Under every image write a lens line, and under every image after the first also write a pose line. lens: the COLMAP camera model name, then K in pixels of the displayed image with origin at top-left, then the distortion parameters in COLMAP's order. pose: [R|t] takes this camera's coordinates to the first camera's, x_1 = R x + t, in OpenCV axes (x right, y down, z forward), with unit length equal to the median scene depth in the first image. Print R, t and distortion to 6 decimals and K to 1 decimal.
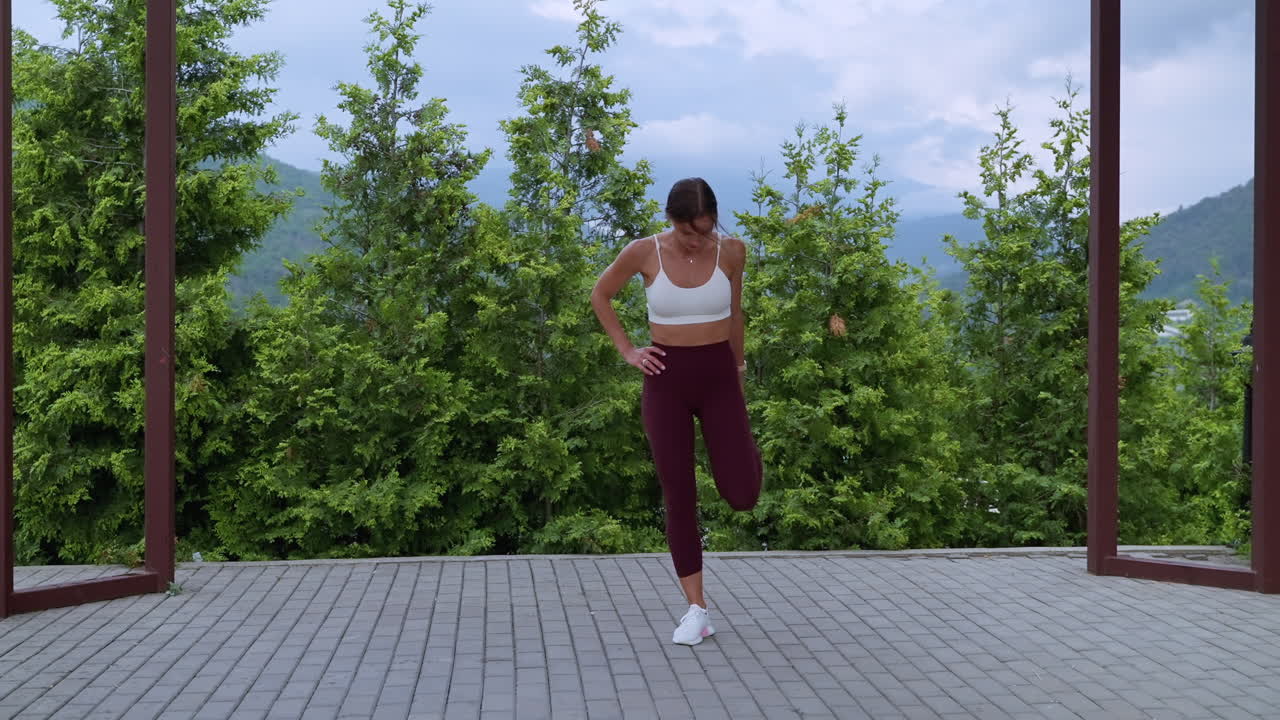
lens RADIAL K [[1440.6, 0, 637.5], [0, 1440.6, 354.1], [0, 0, 1]] dist [0.001120, 0.000856]
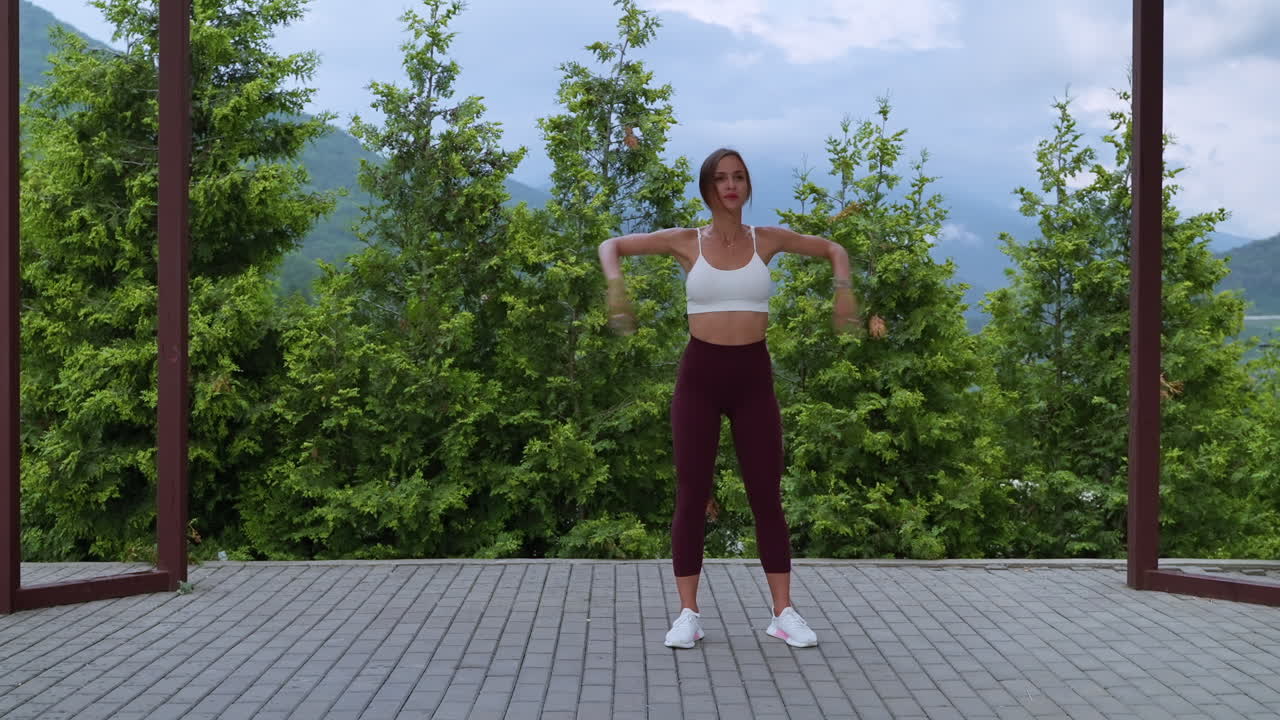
lens RADIAL K [[1441.9, 0, 640.0], [0, 1441.9, 360.0], [0, 0, 1]] dist [0.000468, 0.002901]
pose [[0.996408, 0.003947, -0.084590, 0.063232], [-0.003713, 0.999989, 0.002928, 0.000378], [0.084600, -0.002603, 0.996412, 0.022273]]
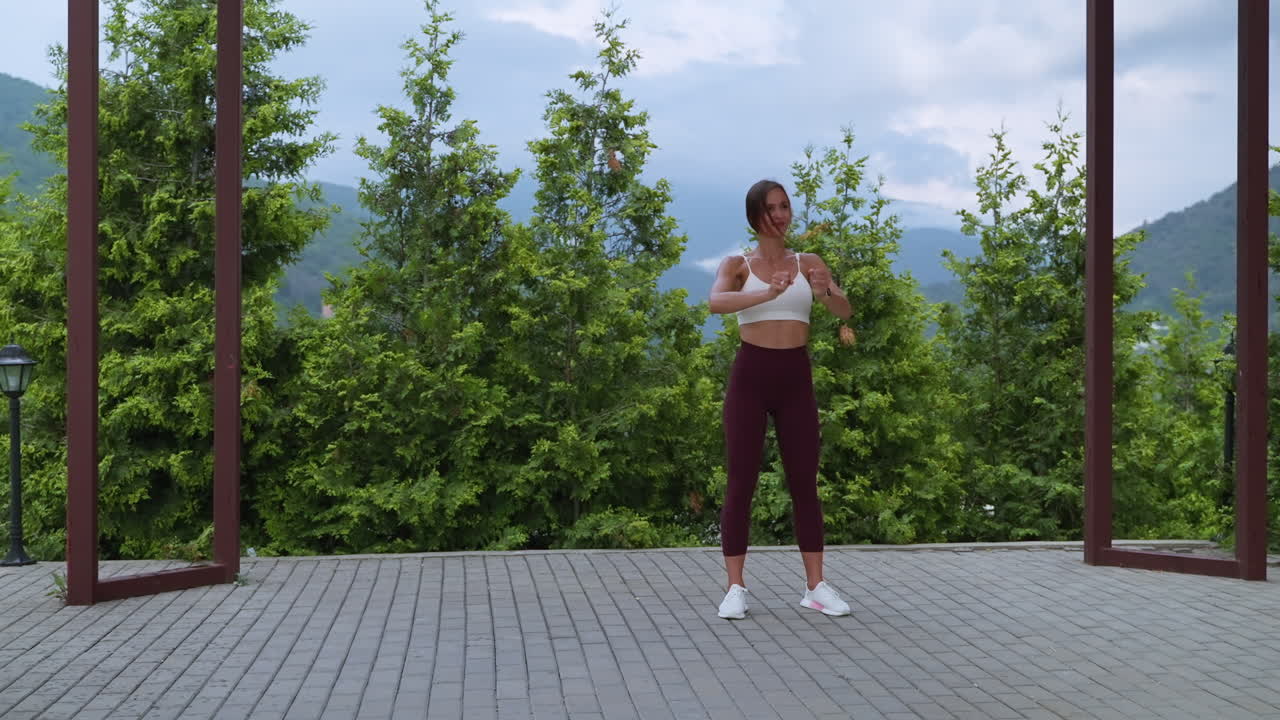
lens RADIAL K [[1441.9, 0, 640.0], [0, 1441.9, 360.0], [0, 0, 1]] dist [0.000468, 0.002901]
pose [[0.999713, 0.000218, 0.023939, -0.040906], [-0.000102, 0.999988, -0.004840, 0.003809], [-0.023940, 0.004836, 0.999702, -0.065101]]
